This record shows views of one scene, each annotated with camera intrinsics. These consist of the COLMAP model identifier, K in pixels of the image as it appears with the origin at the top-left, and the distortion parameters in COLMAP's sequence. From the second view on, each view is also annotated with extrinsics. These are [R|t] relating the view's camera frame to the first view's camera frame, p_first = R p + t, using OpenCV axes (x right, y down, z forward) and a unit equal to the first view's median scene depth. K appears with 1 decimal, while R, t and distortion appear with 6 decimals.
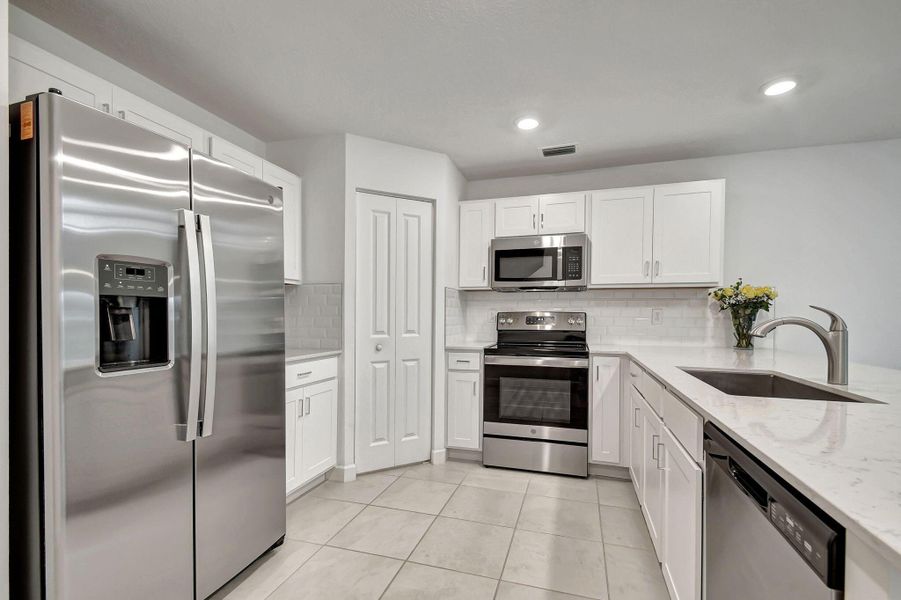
lens RADIAL K [[395.9, 0, 450.6], [0, 395.9, 319.1], [0, 0, 1]] dist [0.015010, -0.000076]
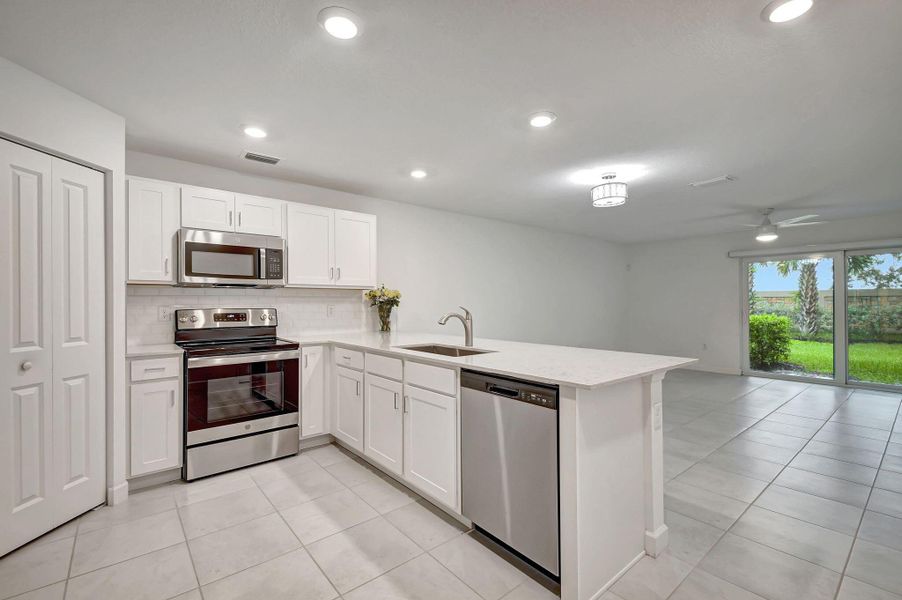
lens RADIAL K [[395.4, 0, 451.0], [0, 395.4, 300.0], [0, 0, 1]] dist [0.000833, -0.012786]
pose [[0.534766, -0.000805, 0.845000, -0.351259], [0.017922, 0.999785, -0.010390, -0.022358], [-0.844810, 0.020700, 0.534666, 0.009141]]
